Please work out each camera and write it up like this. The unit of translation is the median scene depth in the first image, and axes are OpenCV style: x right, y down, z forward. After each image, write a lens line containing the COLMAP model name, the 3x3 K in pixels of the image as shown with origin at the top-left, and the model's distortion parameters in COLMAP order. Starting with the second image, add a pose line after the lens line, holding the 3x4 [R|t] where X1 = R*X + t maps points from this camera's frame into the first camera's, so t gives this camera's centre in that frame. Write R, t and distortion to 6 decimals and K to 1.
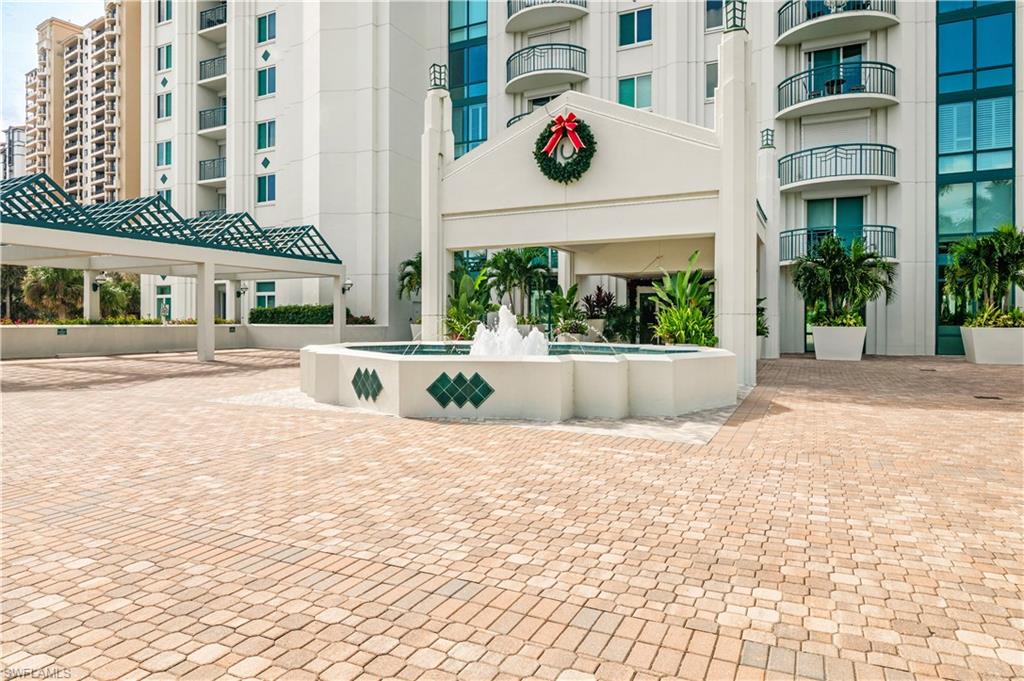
lens RADIAL K [[640.6, 0, 497.9], [0, 640.6, 318.4], [0, 0, 1]] dist [-0.005980, -0.000812]
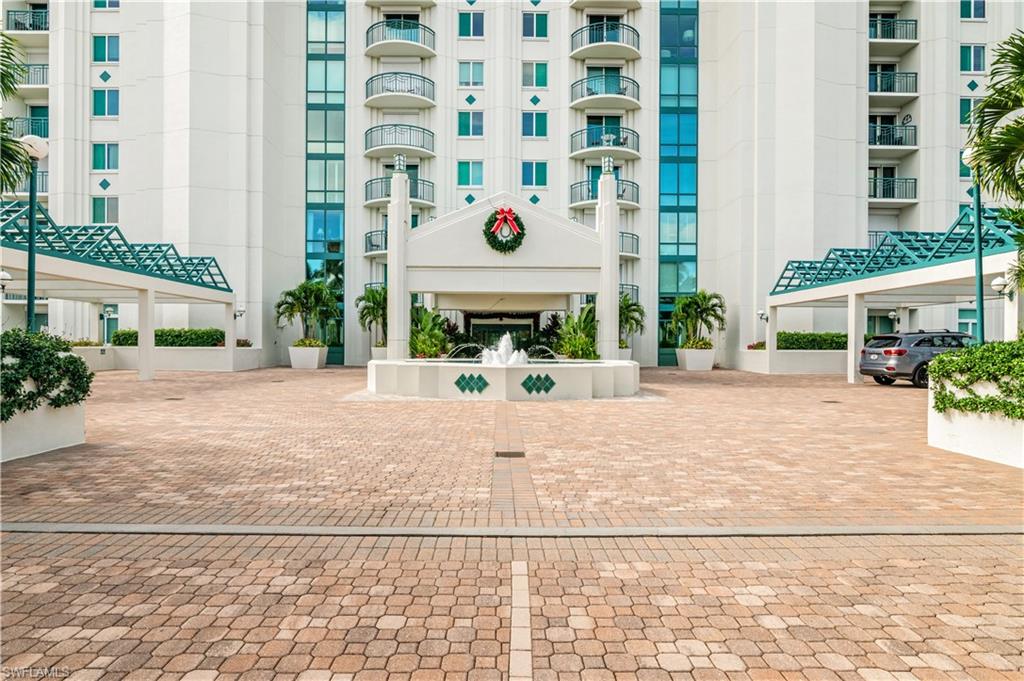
lens RADIAL K [[585.3, 0, 511.9], [0, 585.3, 342.7], [0, 0, 1]] dist [0.001998, 0.000112]
pose [[0.887538, 0.004756, 0.460710, -0.286695], [-0.005192, 0.999986, -0.000321, -0.000002], [-0.460705, -0.002107, 0.887551, -0.130706]]
